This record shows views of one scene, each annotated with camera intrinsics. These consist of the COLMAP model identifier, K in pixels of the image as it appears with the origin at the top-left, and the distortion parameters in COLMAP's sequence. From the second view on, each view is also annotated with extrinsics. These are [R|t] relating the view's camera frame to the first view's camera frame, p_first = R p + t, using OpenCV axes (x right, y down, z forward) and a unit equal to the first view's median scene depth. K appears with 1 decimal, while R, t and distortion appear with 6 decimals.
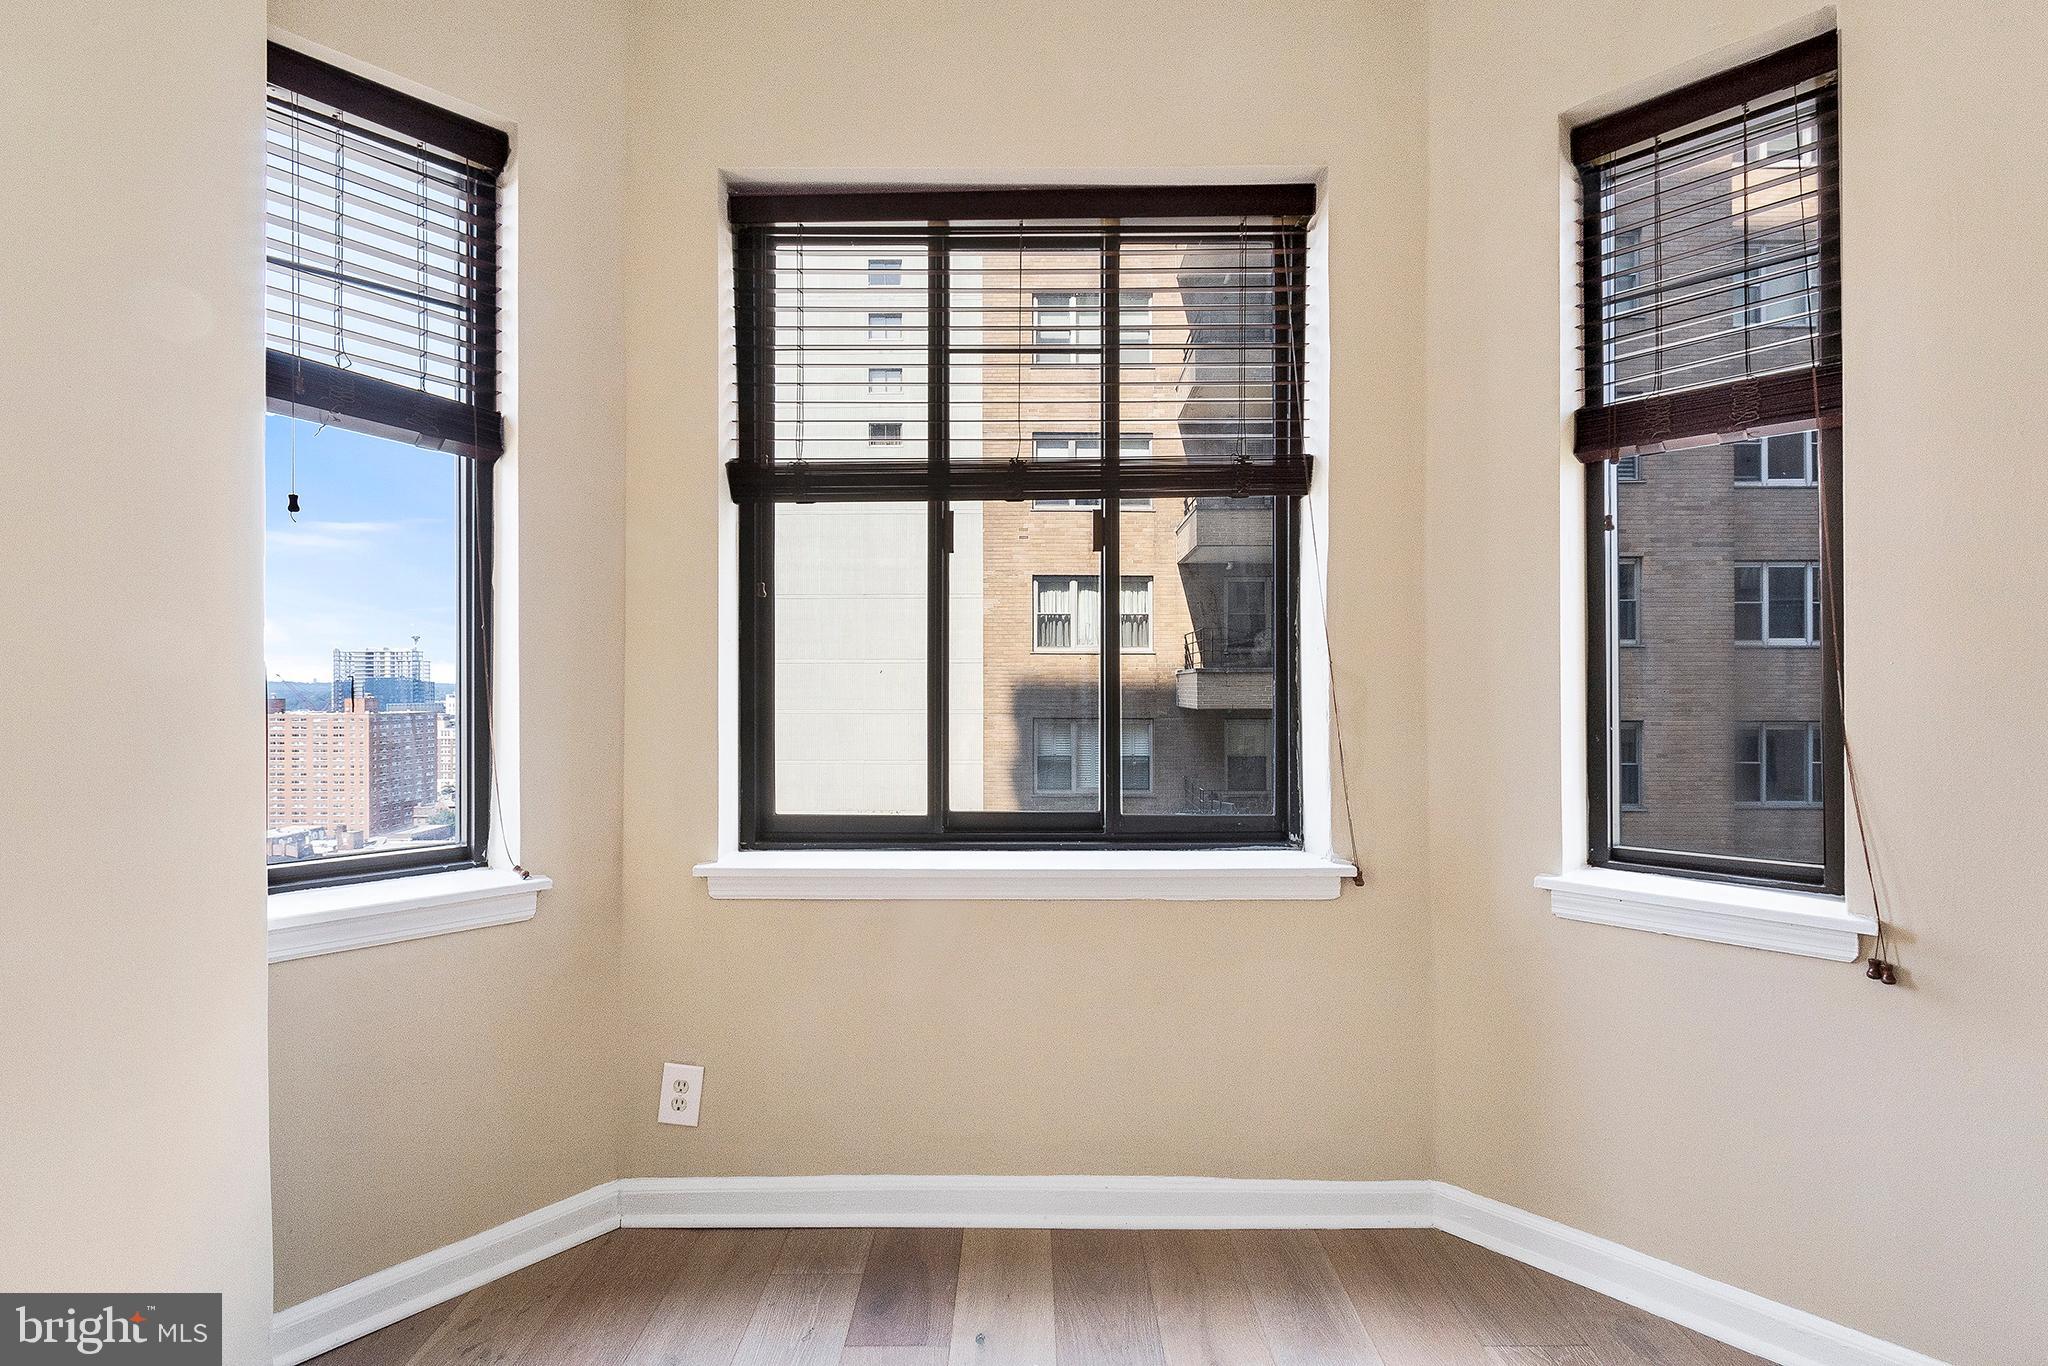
lens RADIAL K [[945.4, 0, 1015.0], [0, 945.4, 680.7], [0, 0, 1]] dist [0.000063, -0.000125]
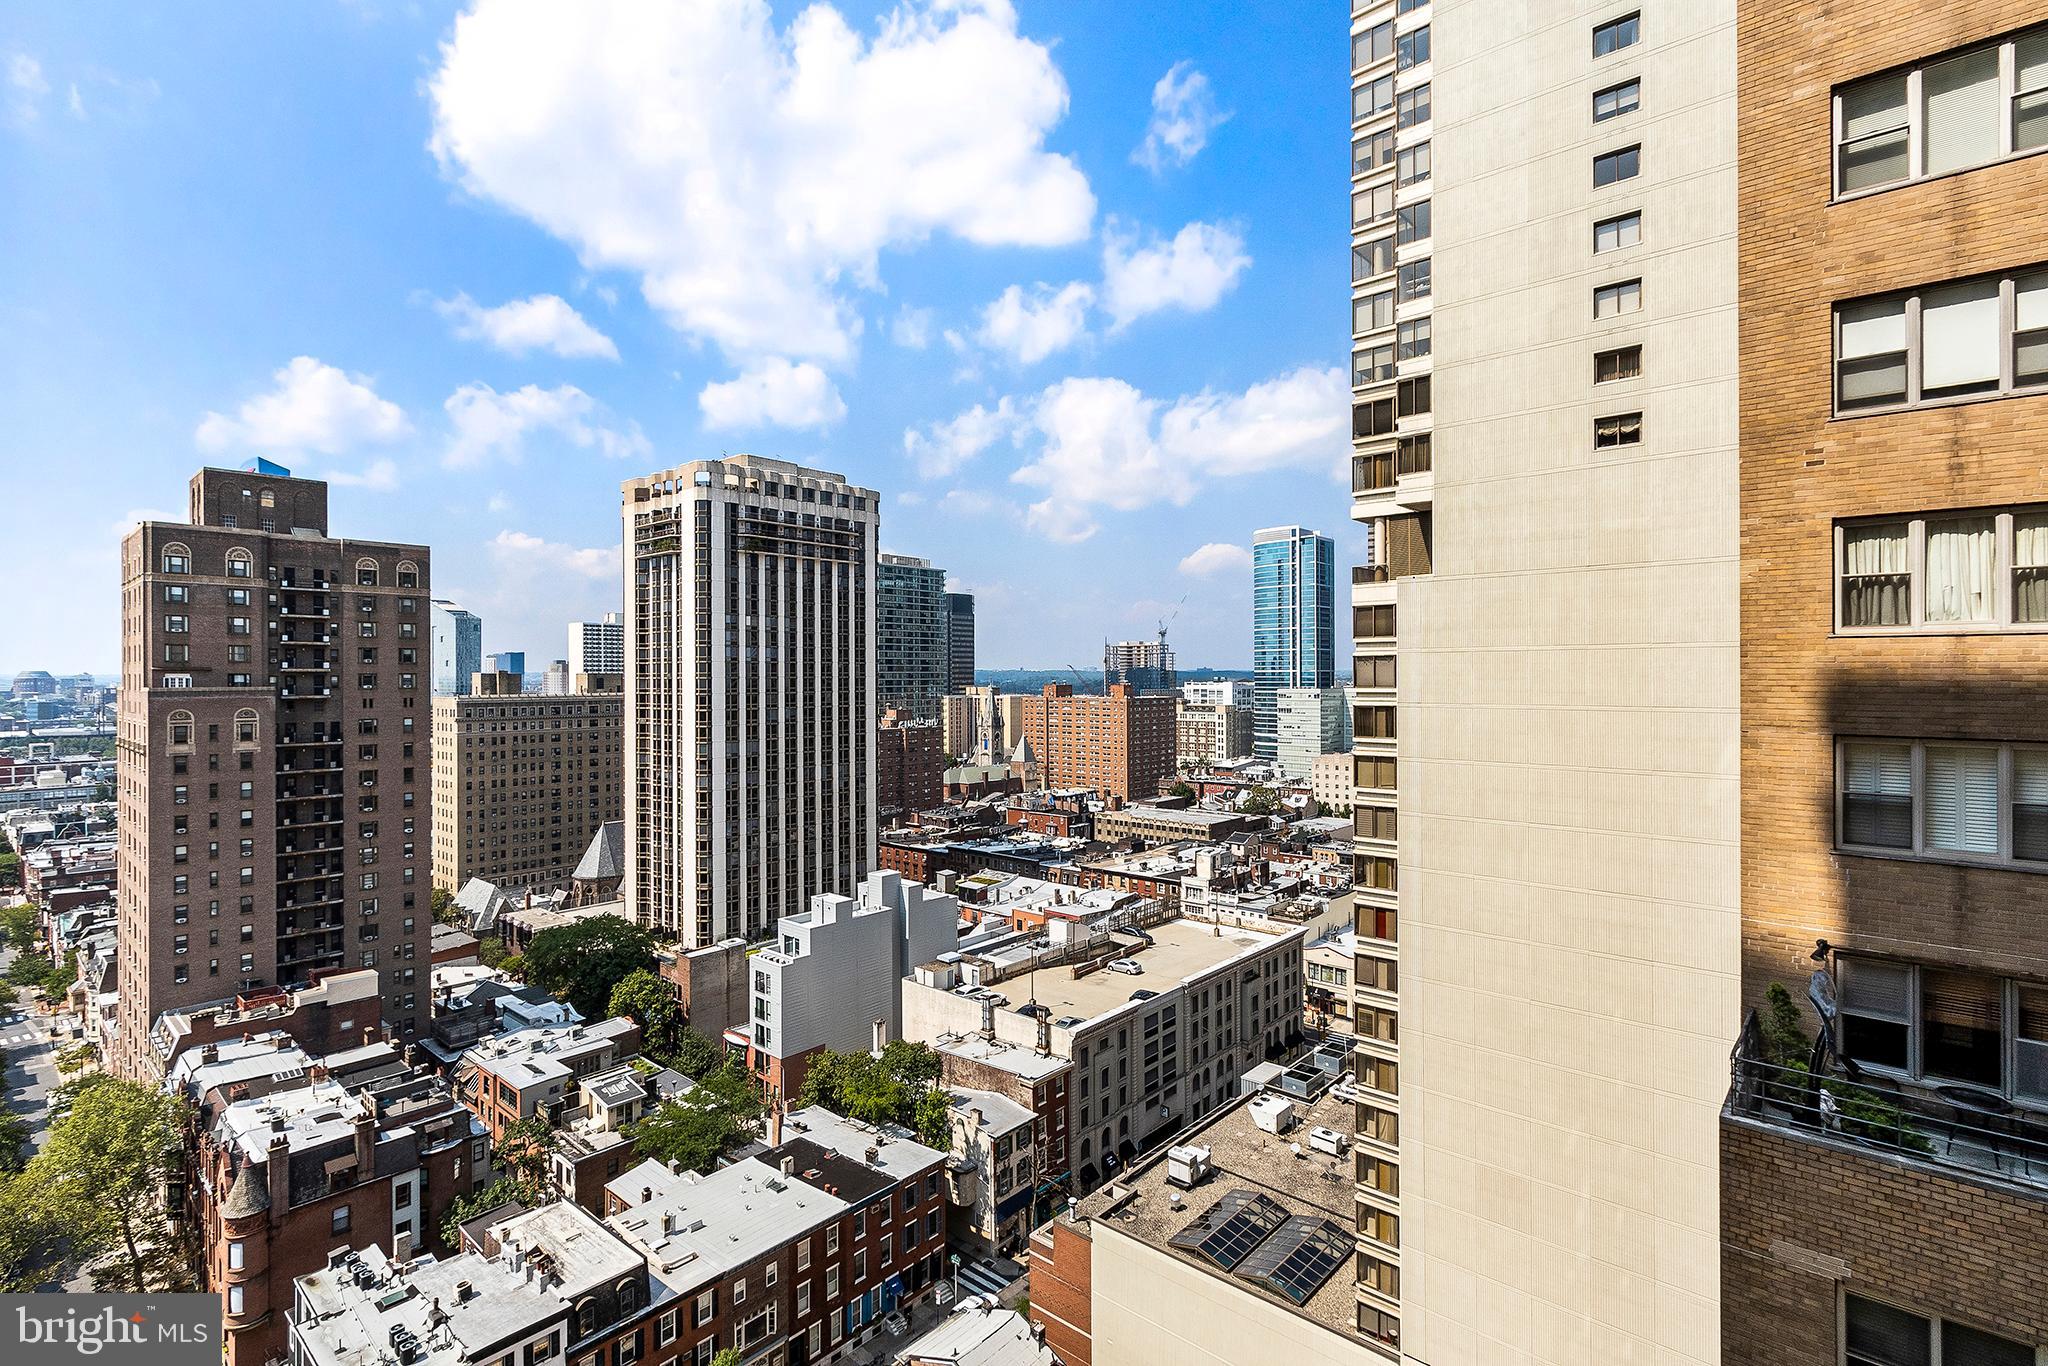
lens RADIAL K [[945.4, 0, 1037.7], [0, 945.4, 670.6], [0, 0, 1]] dist [0.000063, -0.000125]
pose [[0.760041, -0.000598, -0.649875, 0.024613], [0.001946, 0.999997, 0.001356, -0.006870], [0.649872, -0.002295, 0.760040, 0.130345]]
